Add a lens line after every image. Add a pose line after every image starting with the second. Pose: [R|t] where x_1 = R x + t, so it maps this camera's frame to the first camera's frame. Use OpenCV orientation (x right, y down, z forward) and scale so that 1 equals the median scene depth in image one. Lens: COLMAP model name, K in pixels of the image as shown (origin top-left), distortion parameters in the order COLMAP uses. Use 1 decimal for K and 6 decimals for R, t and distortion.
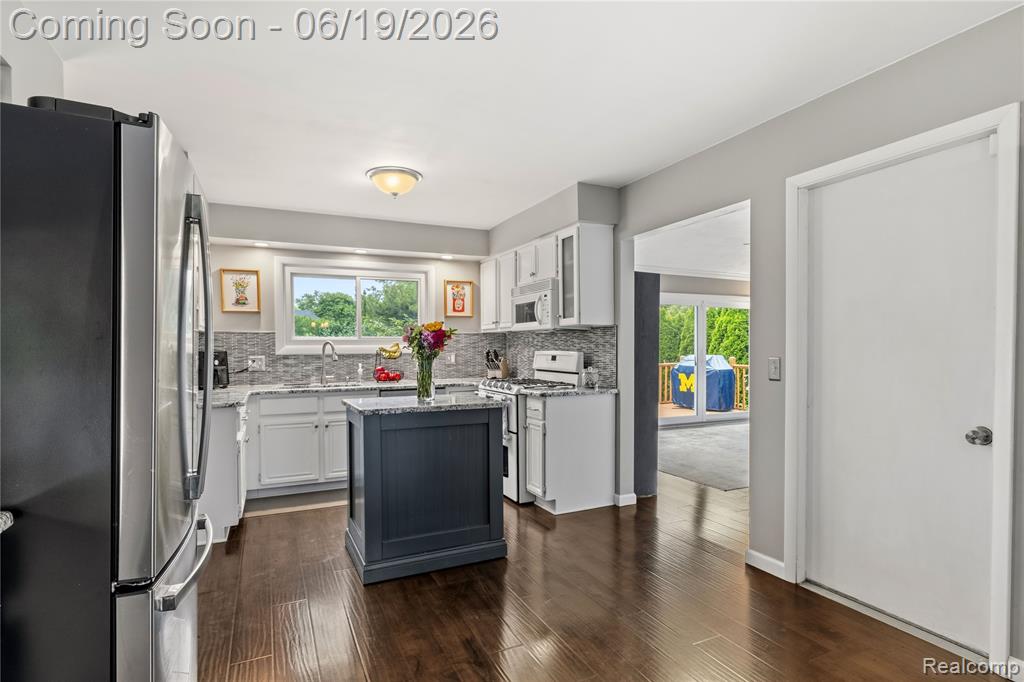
lens RADIAL K [[532.5, 0, 516.2], [0, 532.5, 347.9], [0, 0, 1]] dist [-0.002531, 0.000396]
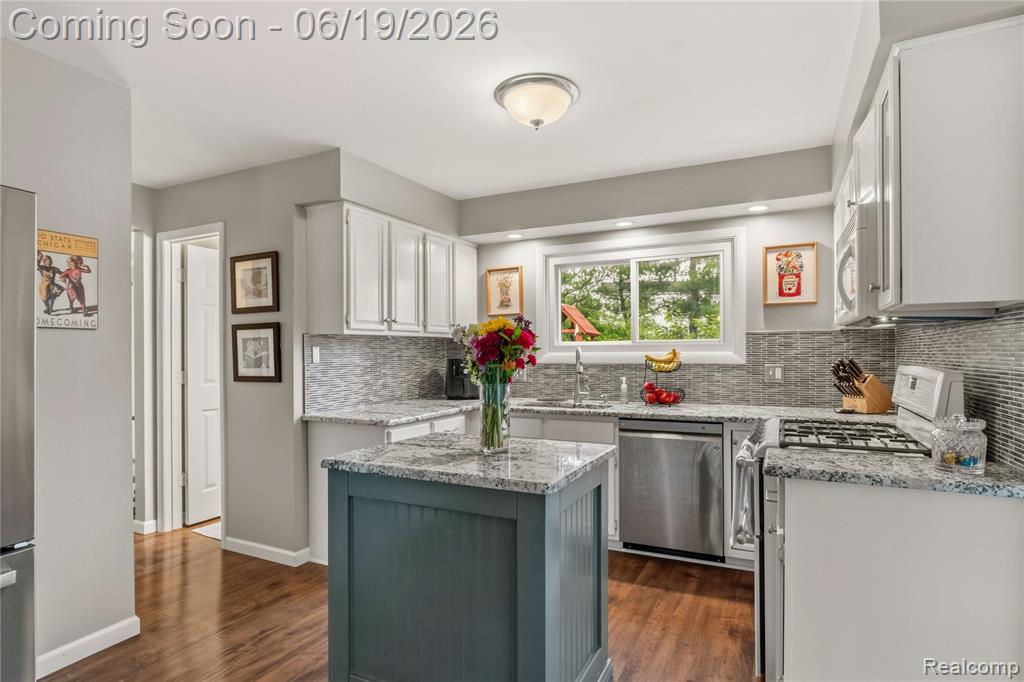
lens RADIAL K [[544.7, 0, 513.5], [0, 544.7, 351.1], [0, 0, 1]] dist [0.000165, 0.000275]
pose [[0.617008, 0.001362, -0.786956, 0.207855], [0.001823, 0.999993, 0.003160, -0.009306], [0.786955, -0.003385, 0.617001, 0.424844]]
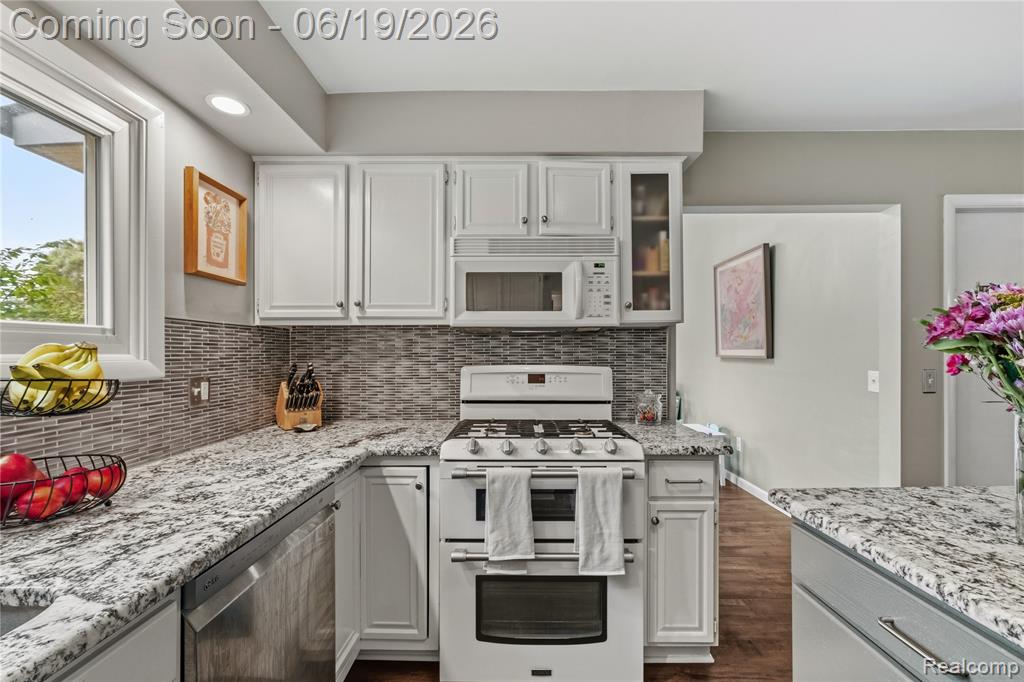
lens RADIAL K [[437.8, 0, 514.5], [0, 437.8, 346.1], [0, 0, 1]] dist [-0.002835, 0.000753]
pose [[0.434603, 0.018290, 0.900436, -0.333955], [-0.001203, 0.999805, -0.019727, -0.005566], [-0.900621, 0.007490, 0.434540, 0.765133]]
